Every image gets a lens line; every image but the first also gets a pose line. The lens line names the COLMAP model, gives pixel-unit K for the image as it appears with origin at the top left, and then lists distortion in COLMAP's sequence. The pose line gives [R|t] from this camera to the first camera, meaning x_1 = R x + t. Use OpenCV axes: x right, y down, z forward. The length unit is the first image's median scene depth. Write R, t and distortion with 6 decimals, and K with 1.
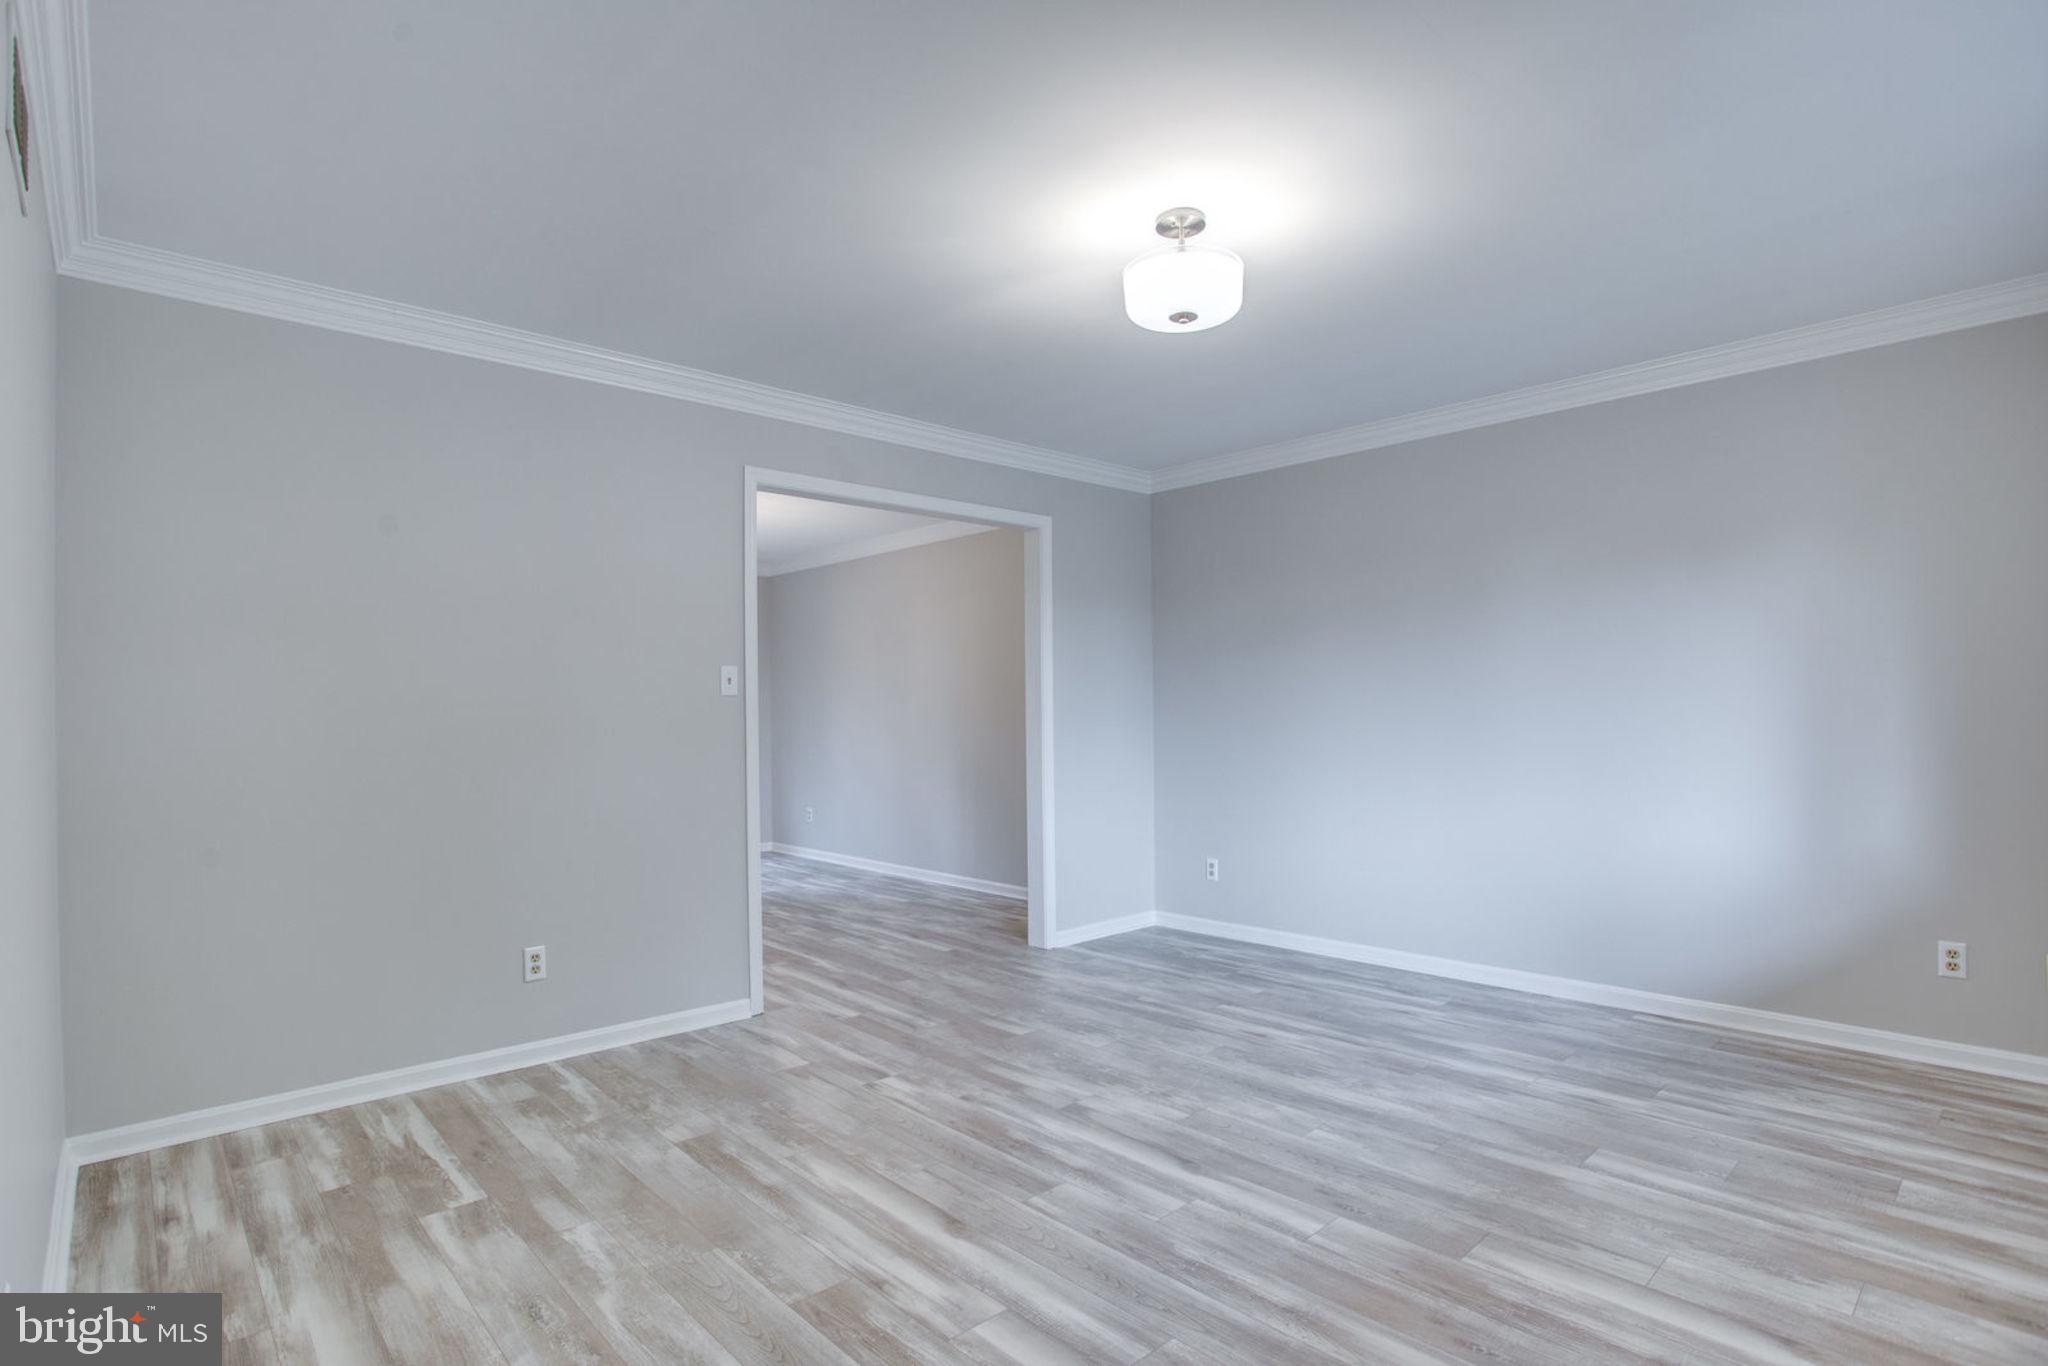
lens RADIAL K [[1006.2, 0, 1038.5], [0, 1006.2, 630.1], [0, 0, 1]] dist [-0.044493, 0.016242]
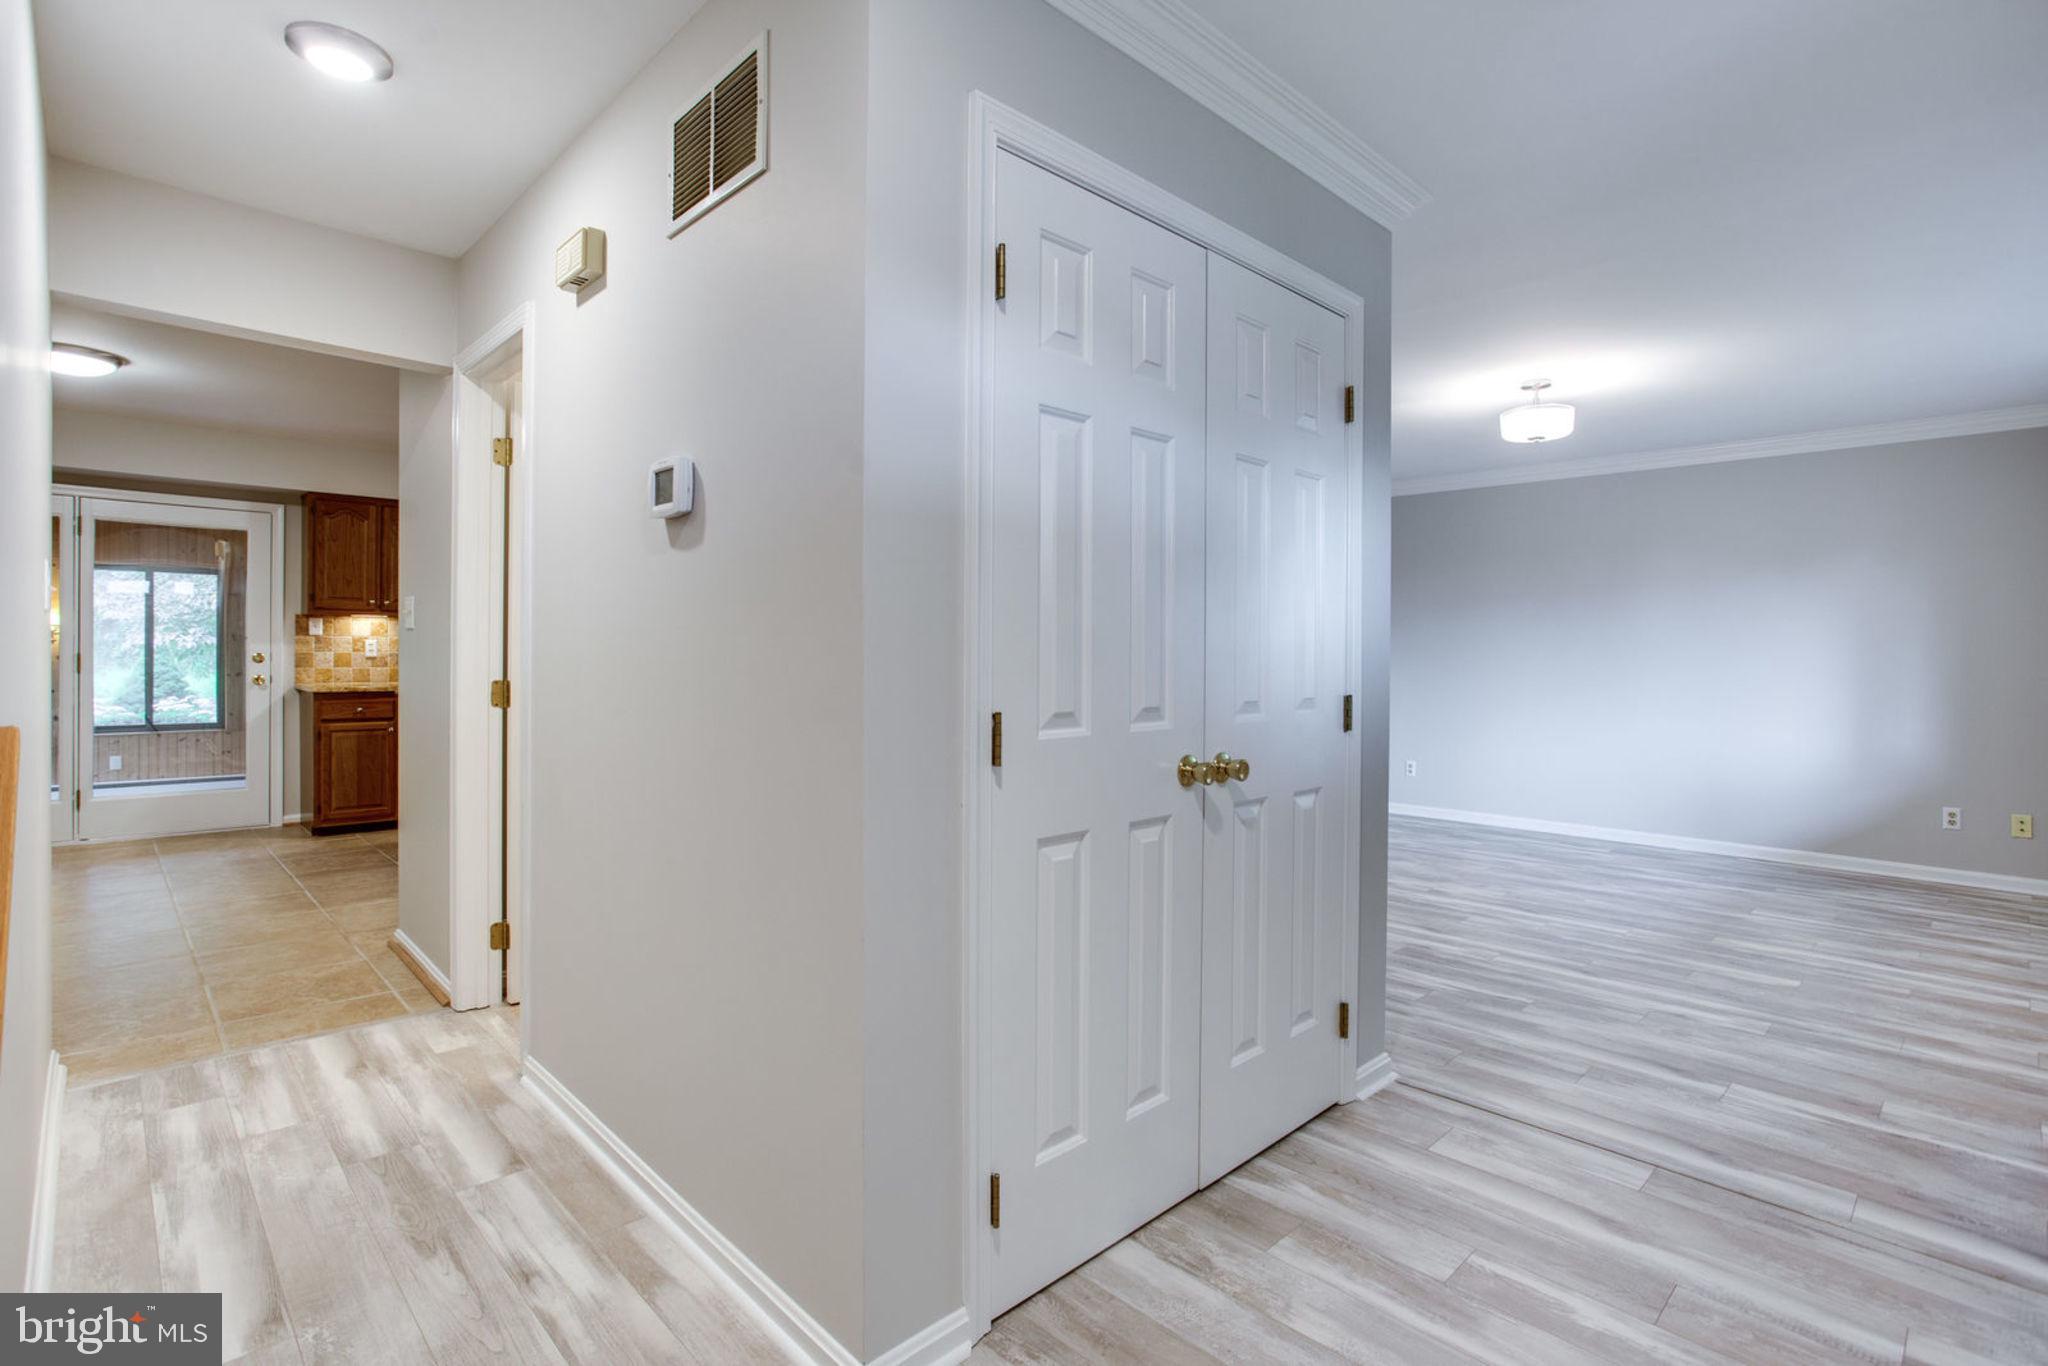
lens RADIAL K [[984.5, 0, 1032.2], [0, 984.5, 657.3], [0, 0, 1]] dist [-0.040955, 0.023400]
pose [[0.999623, 0.019990, 0.018810, -0.762450], [-0.021596, 0.995752, 0.089510, -0.051700], [-0.016941, -0.089882, 0.995808, -0.663308]]
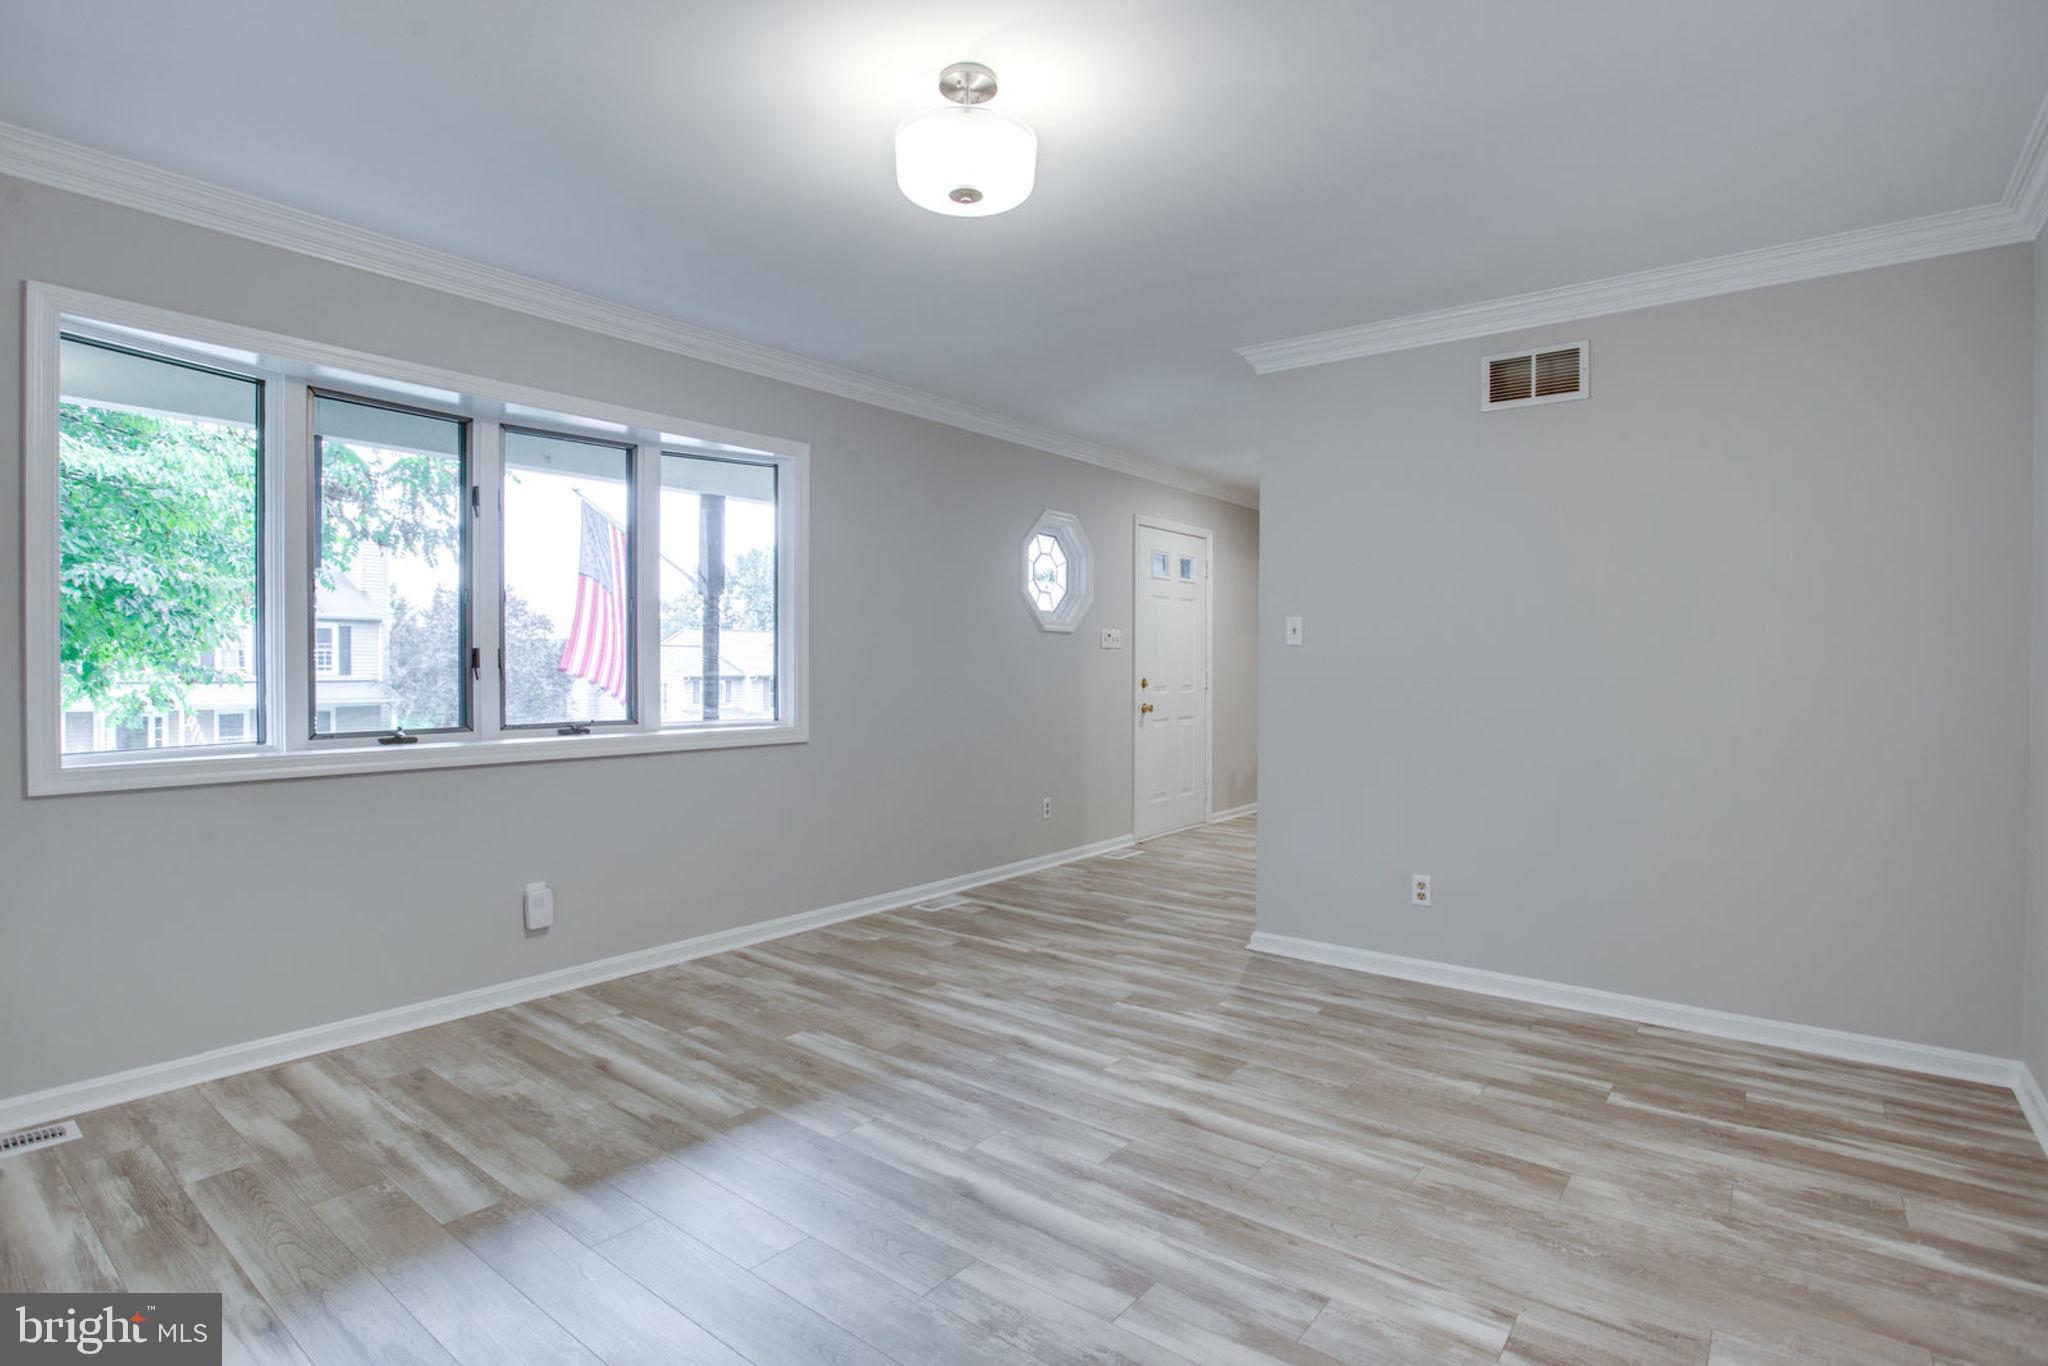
lens RADIAL K [[1015.9, 0, 1019.5], [0, 1015.9, 727.1], [0, 0, 1]] dist [-0.066139, 0.038084]
pose [[-0.990311, 0.014766, -0.138082, 0.213379], [0.017496, 0.999674, -0.018580, 0.150837], [0.137763, -0.020816, -0.990247, 1.824208]]
